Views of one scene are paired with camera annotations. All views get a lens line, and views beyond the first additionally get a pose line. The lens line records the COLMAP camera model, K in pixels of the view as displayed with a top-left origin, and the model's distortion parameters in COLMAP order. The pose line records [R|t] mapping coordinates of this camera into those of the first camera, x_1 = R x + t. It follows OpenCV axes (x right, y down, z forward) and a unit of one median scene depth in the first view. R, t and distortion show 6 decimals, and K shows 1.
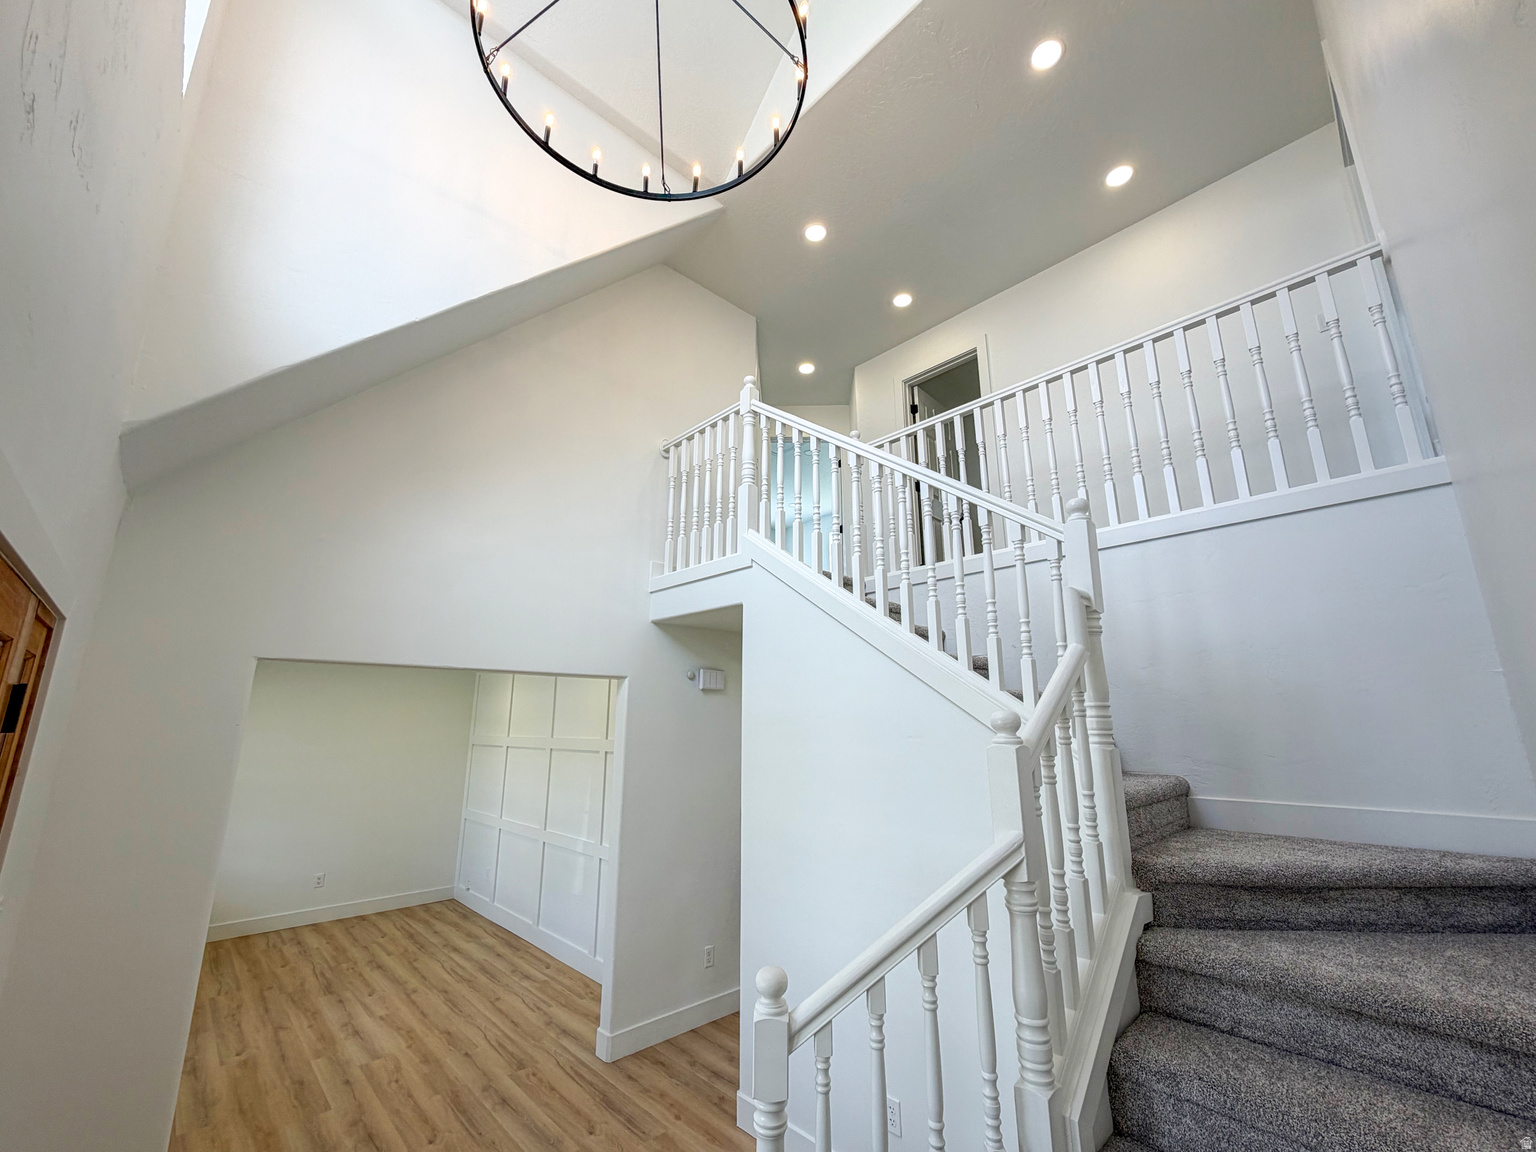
lens RADIAL K [[627.8, 0, 776.1], [0, 627.8, 567.4], [0, 0, 1]] dist [0.000399, -0.000372]
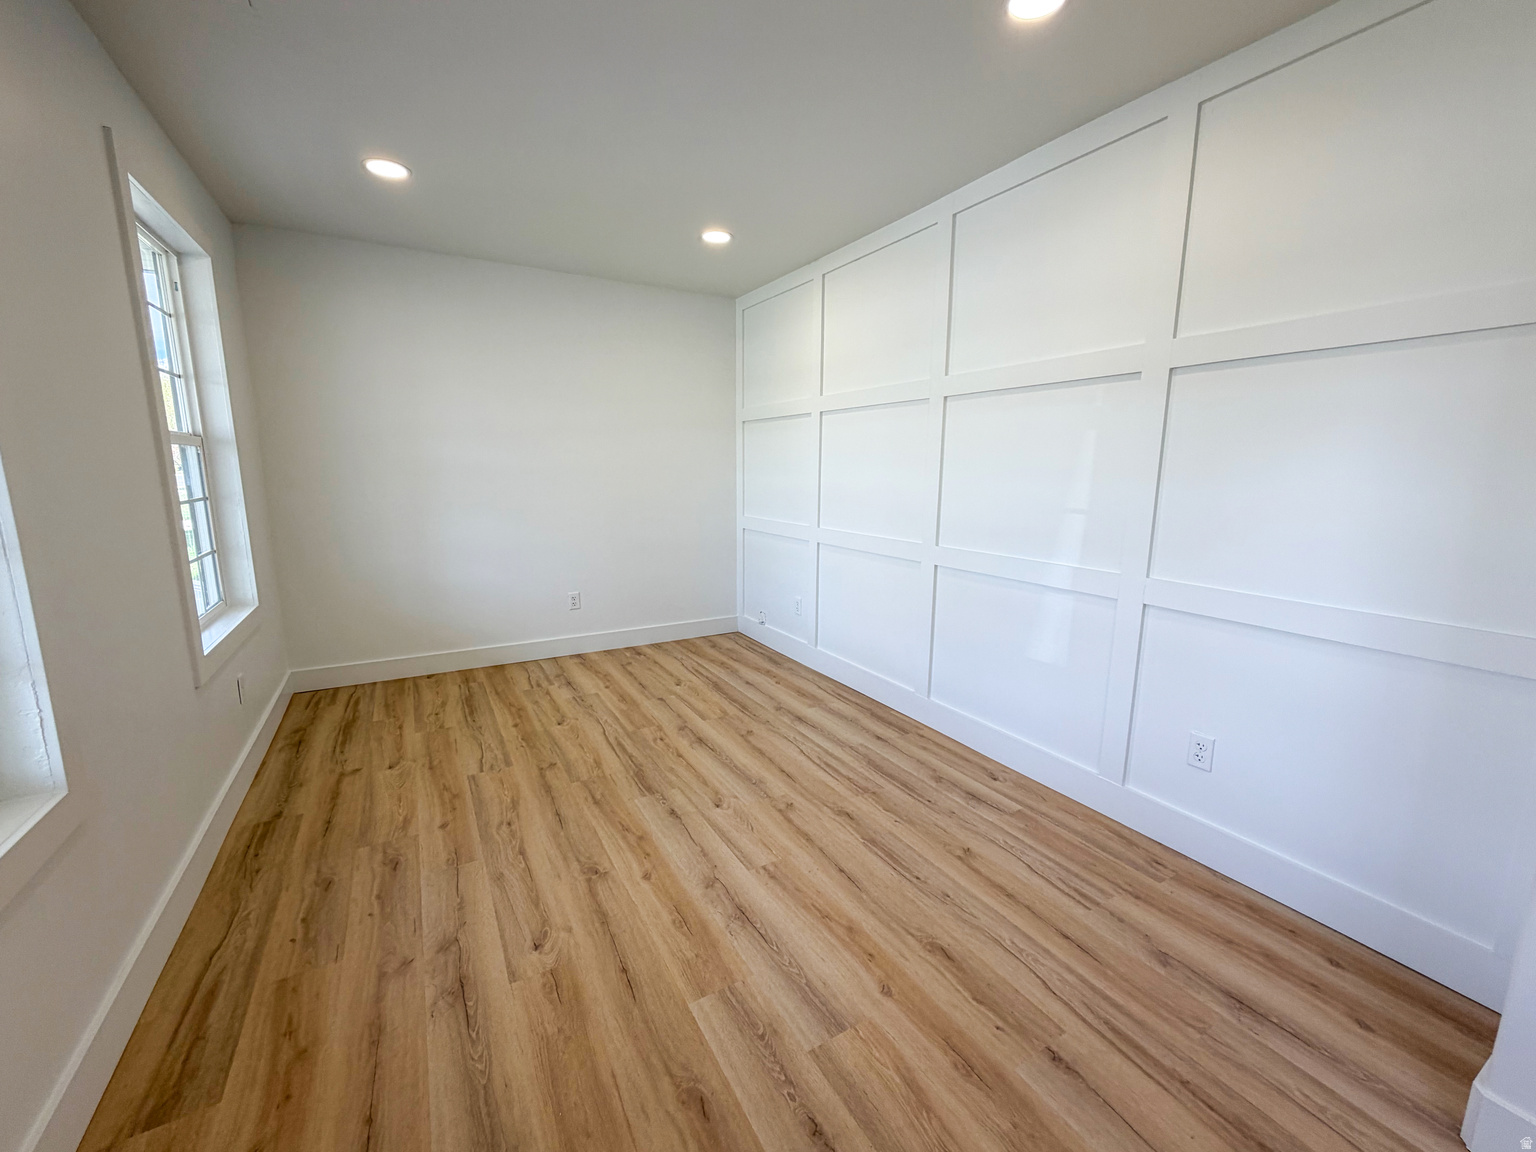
lens RADIAL K [[627.8, 0, 770.4], [0, 627.8, 573.9], [0, 0, 1]] dist [0.000399, -0.000372]
pose [[0.971926, 0.050970, -0.229698, -0.469537], [0.045962, 0.916316, 0.397810, 0.266980], [0.230752, -0.397199, 0.888249, 0.580989]]
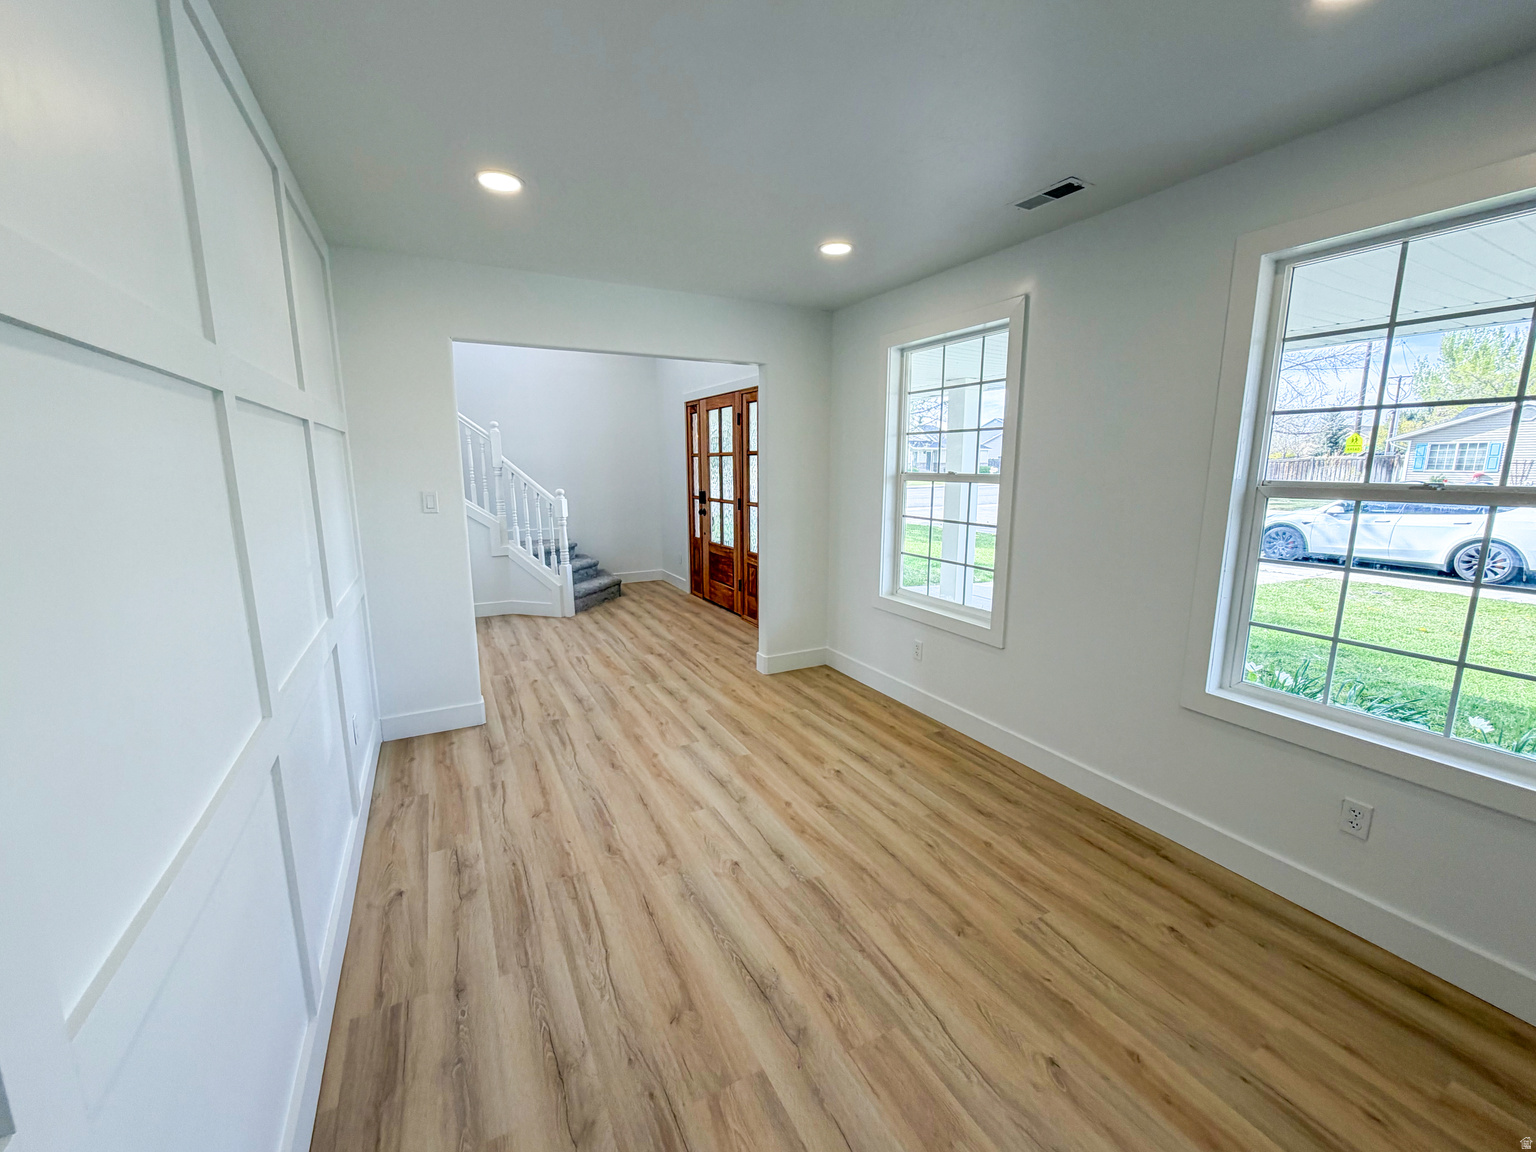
lens RADIAL K [[627.8, 0, 768.5], [0, 627.8, 578.1], [0, 0, 1]] dist [0.000399, -0.000372]
pose [[-0.962004, -0.045999, 0.269131, -0.782244], [-0.063140, 0.996467, -0.055381, 0.452020], [-0.265633, -0.070270, -0.961510, 1.480032]]
